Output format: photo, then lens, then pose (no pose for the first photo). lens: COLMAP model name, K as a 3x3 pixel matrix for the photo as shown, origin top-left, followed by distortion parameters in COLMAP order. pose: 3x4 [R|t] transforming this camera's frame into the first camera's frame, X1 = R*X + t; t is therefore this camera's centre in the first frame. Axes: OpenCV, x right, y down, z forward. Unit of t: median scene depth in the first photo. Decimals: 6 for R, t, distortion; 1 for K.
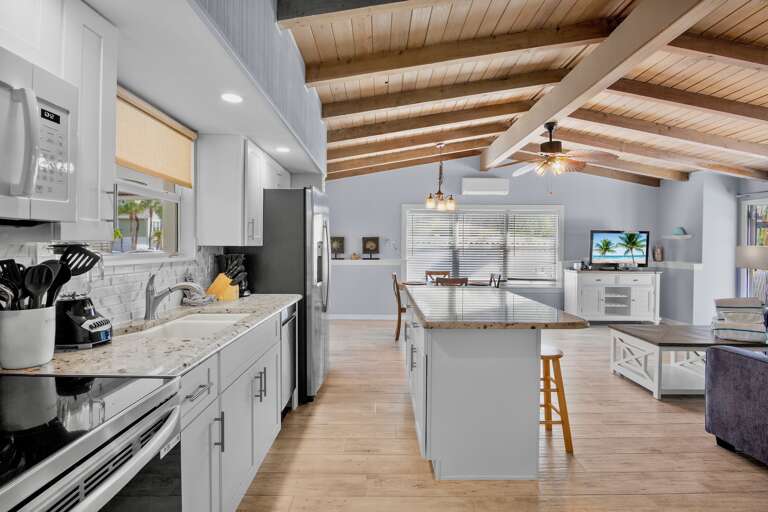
lens RADIAL K [[378.2, 0, 384.4], [0, 378.2, 252.4], [0, 0, 1]] dist [-0.012872, -0.000177]
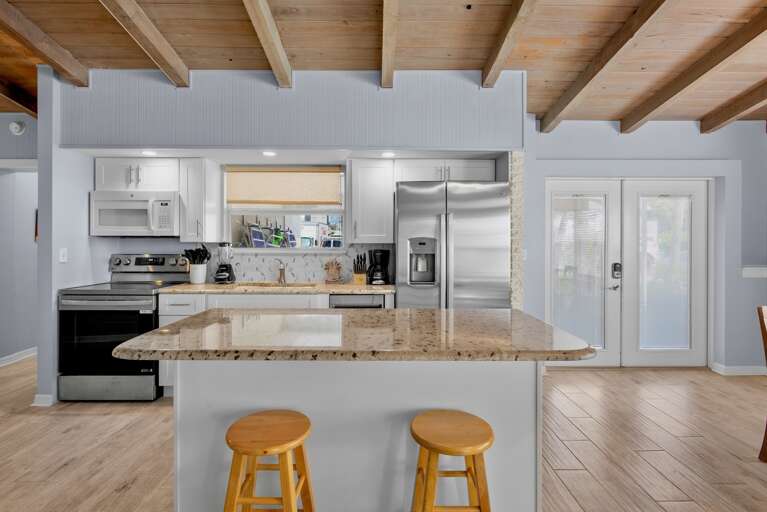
lens RADIAL K [[376.4, 0, 384.9], [0, 376.4, 248.8], [0, 0, 1]] dist [-0.002672, -0.000447]
pose [[-0.007544, 0.005338, -0.999957, 0.545688], [-0.015099, 0.999871, 0.005451, -0.003679], [0.999858, 0.015139, -0.007462, 0.671585]]
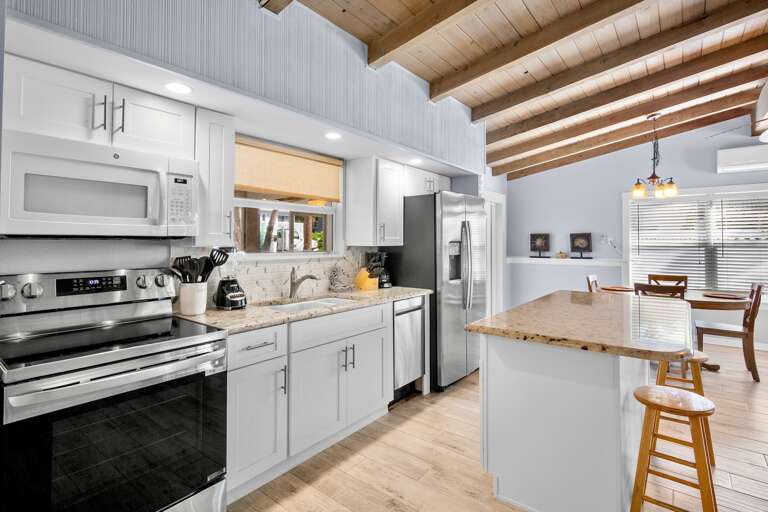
lens RADIAL K [[380.8, 0, 384.4], [0, 380.8, 236.7], [0, 0, 1]] dist [-0.000598, -0.000052]
pose [[0.778239, -0.014255, -0.627806, 0.251955], [-0.004975, 0.999571, -0.028865, -0.007112], [0.627948, 0.025587, 0.777834, 0.034491]]
